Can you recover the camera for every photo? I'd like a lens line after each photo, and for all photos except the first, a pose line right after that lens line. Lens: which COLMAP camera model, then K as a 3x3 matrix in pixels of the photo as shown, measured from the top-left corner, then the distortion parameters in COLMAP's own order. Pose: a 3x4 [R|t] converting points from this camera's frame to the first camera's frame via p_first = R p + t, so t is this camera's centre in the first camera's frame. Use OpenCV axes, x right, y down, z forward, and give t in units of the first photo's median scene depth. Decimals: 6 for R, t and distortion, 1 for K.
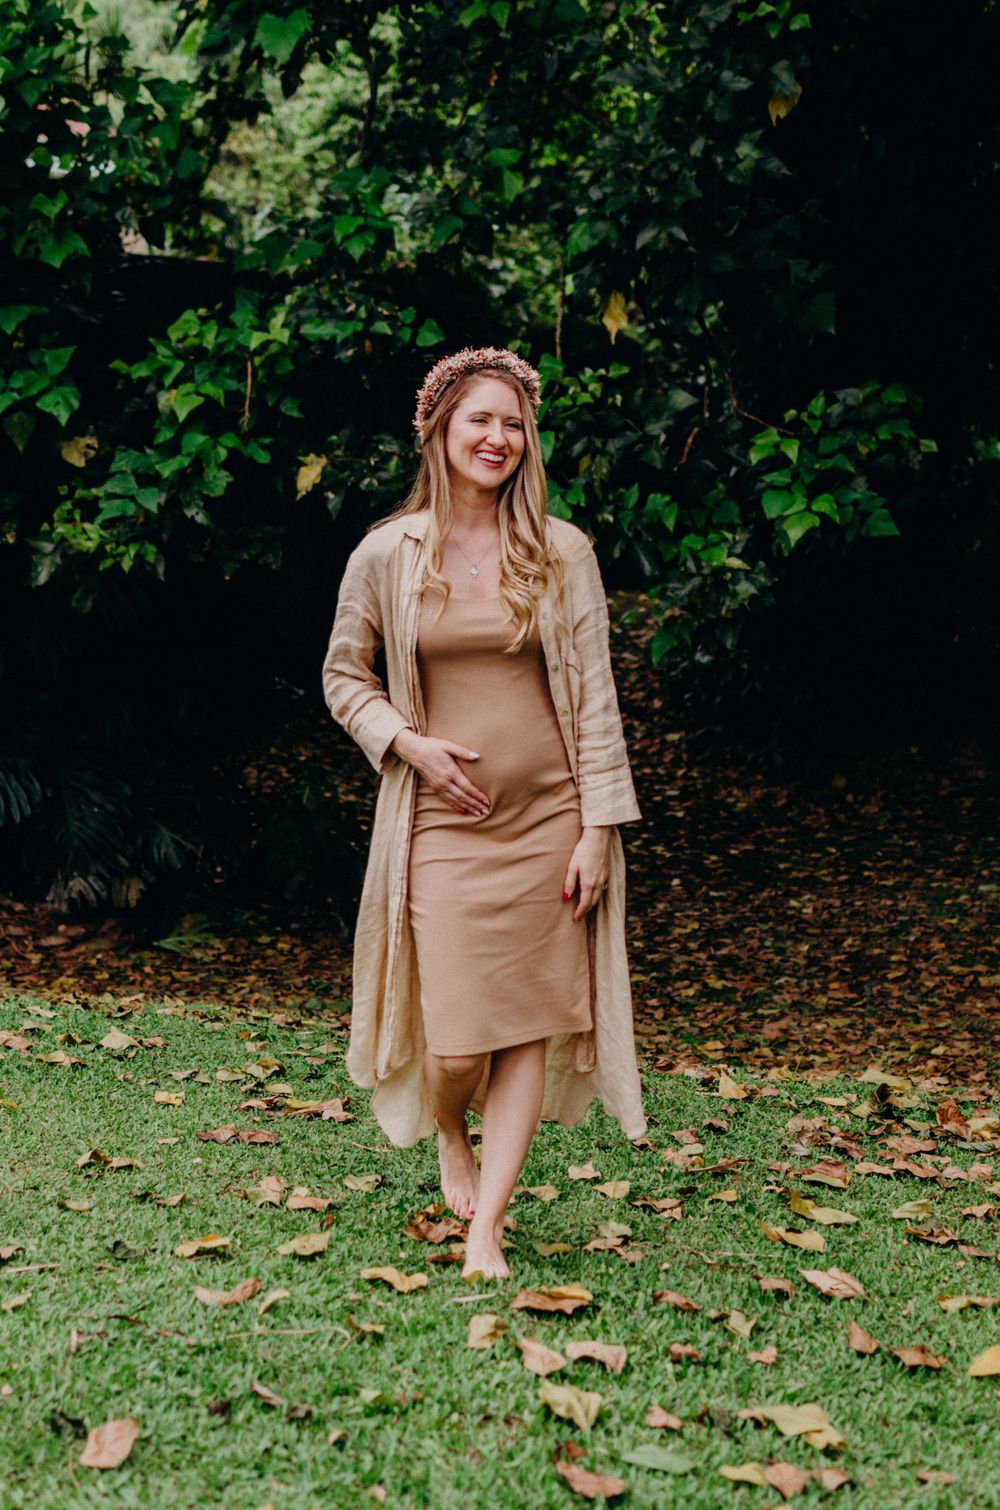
lens RADIAL K [[2307.4, 0, 500.0], [0, 2307.4, 755.0], [0, 0, 1]] dist [0.019764, 0.160100]
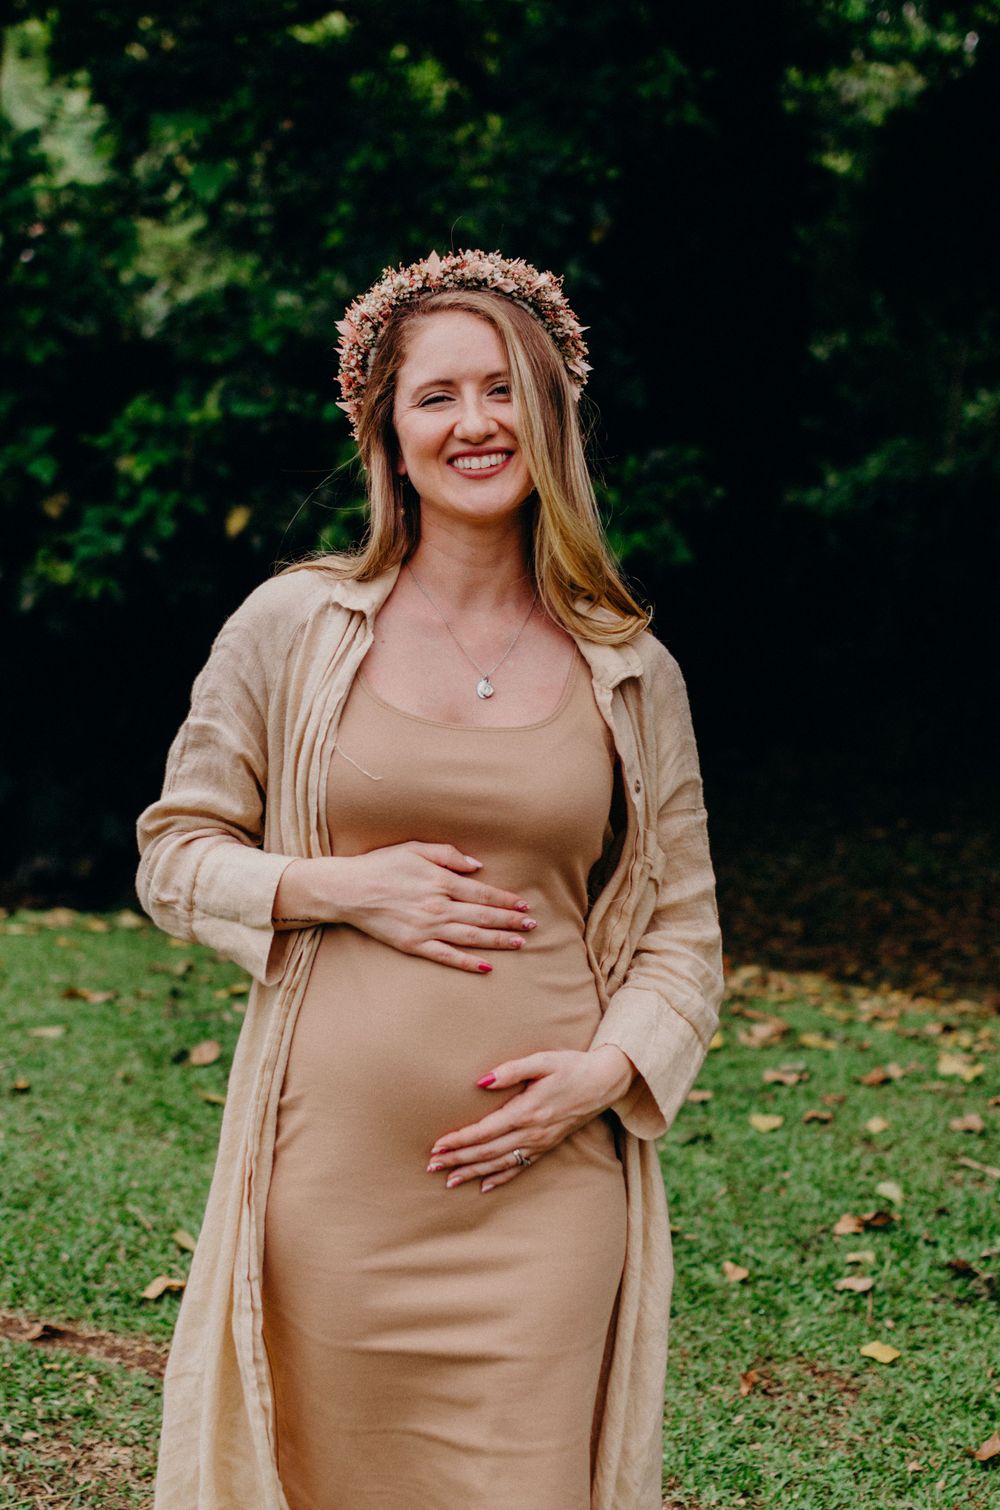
lens RADIAL K [[2124.1, 0, 480.0], [0, 2124.1, 799.1], [0, 0, 1]] dist [0.009146, -0.070391]
pose [[0.998548, -0.020002, 0.050025, -0.009472], [0.019482, 0.999751, 0.010850, 0.019719], [-0.050230, -0.009859, 0.998689, -0.165089]]
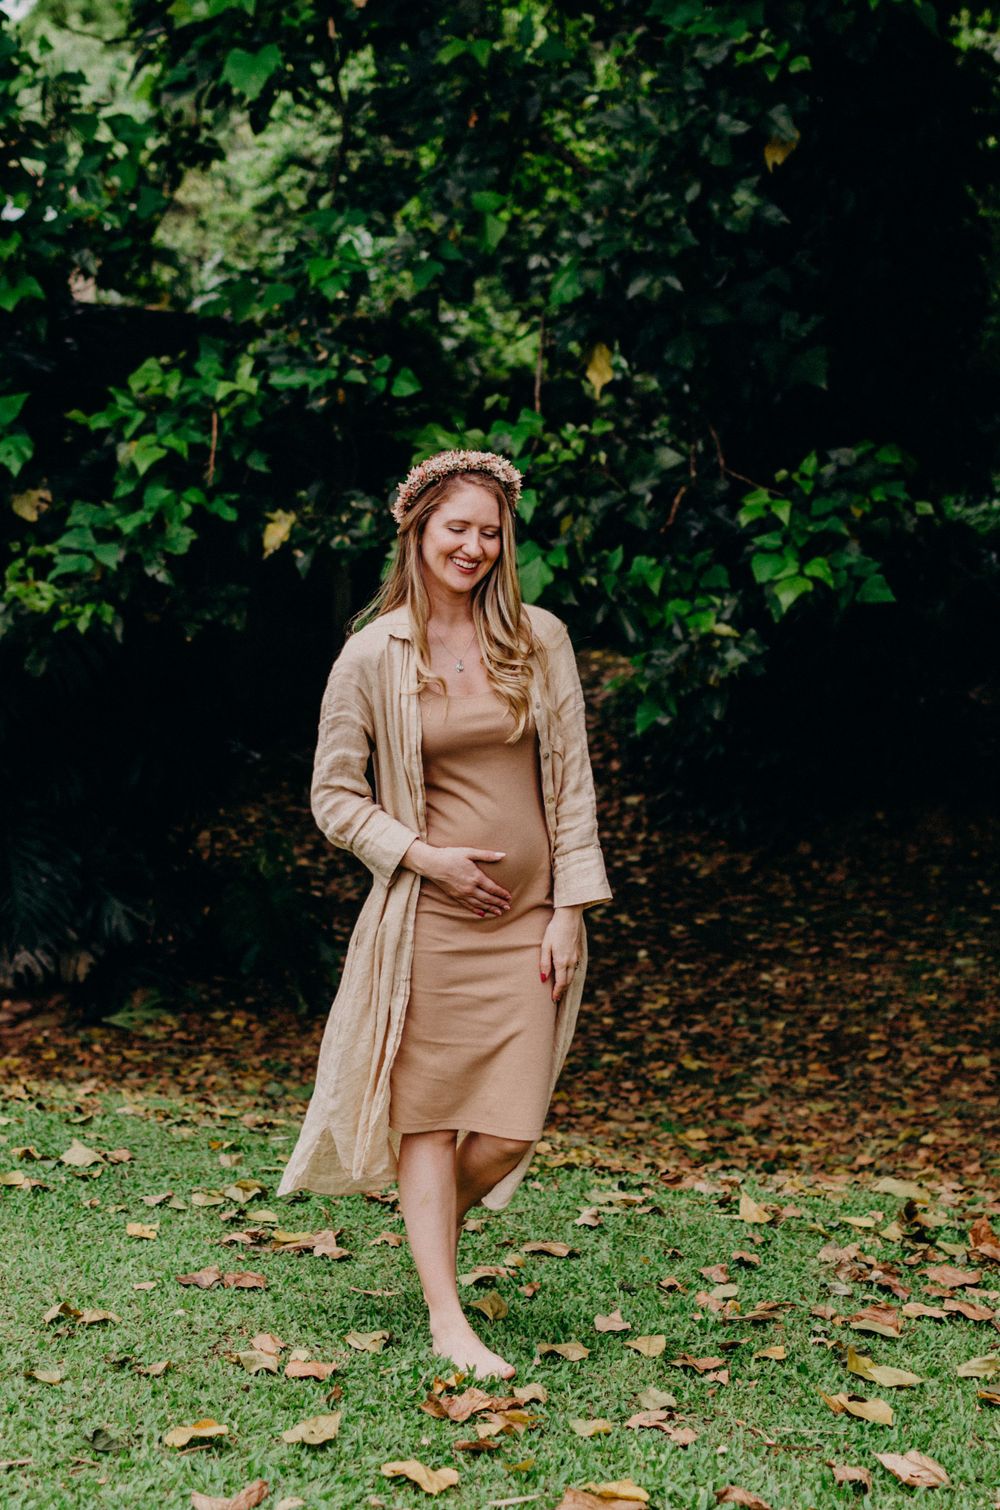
lens RADIAL K [[2339.6, 0, 501.6], [0, 2339.6, 773.9], [0, 0, 1]] dist [0.040924, -0.102743]
pose [[0.999712, 0.006572, 0.023068, -0.011106], [-0.006181, 0.999837, -0.016947, -0.006164], [-0.023176, 0.016799, 0.999590, 0.035620]]
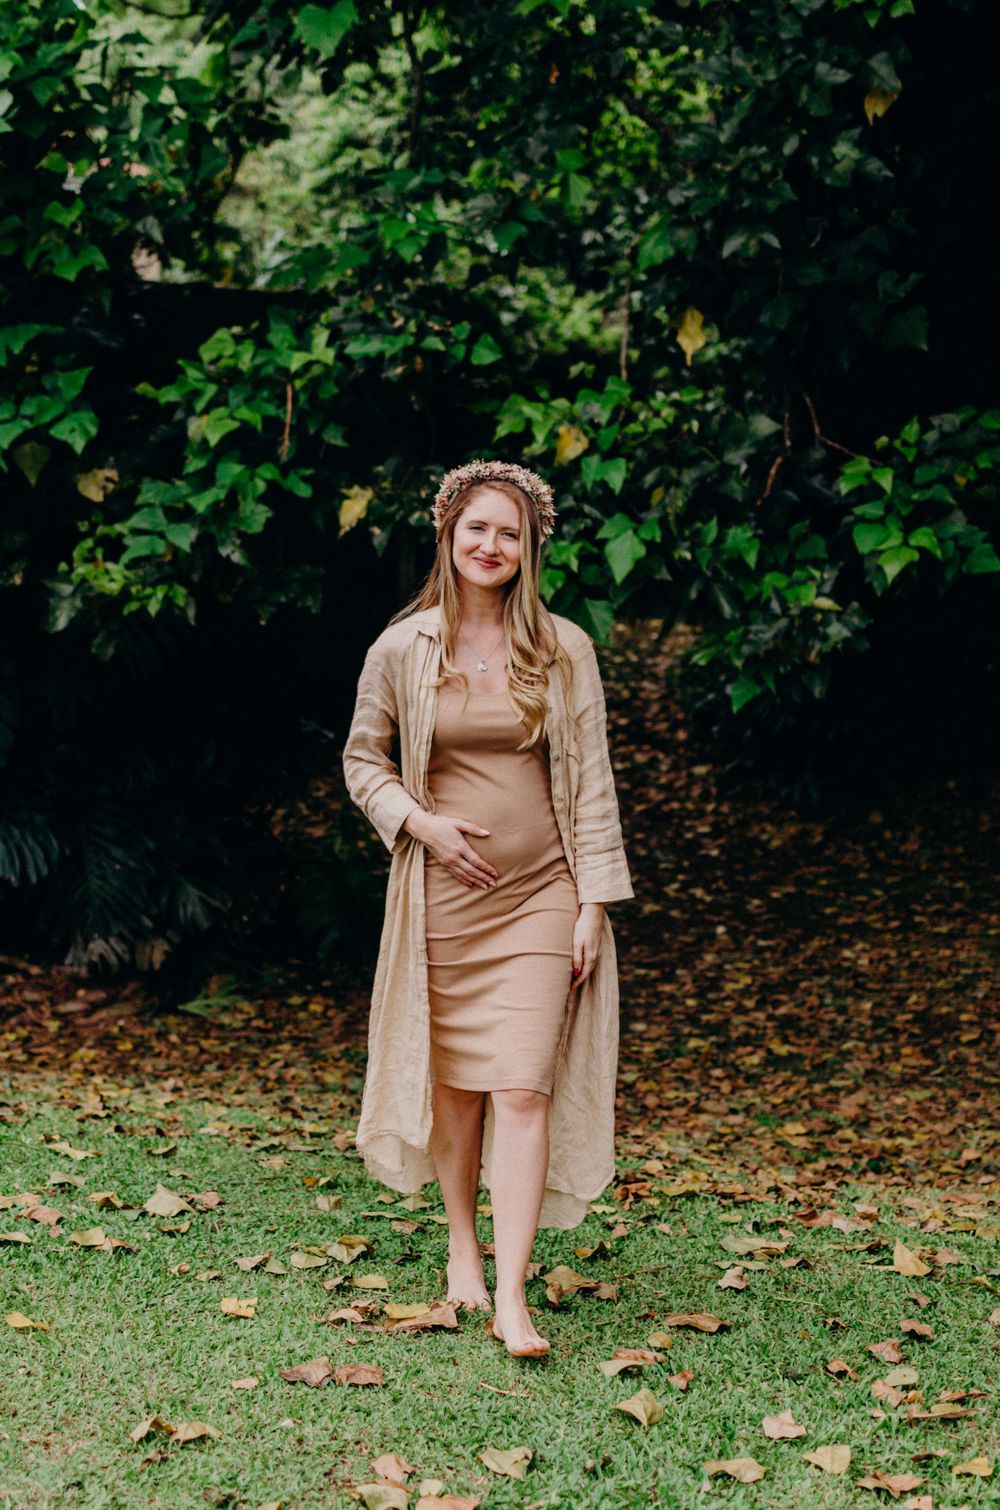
lens RADIAL K [[2299.7, 0, 531.9], [0, 2299.7, 727.7], [0, 0, 1]] dist [0.037210, -0.015829]
pose [[0.999940, -0.003493, 0.010412, -0.021065], [0.003728, 0.999738, -0.022597, -0.013442], [-0.010331, 0.022635, 0.999690, 0.088649]]
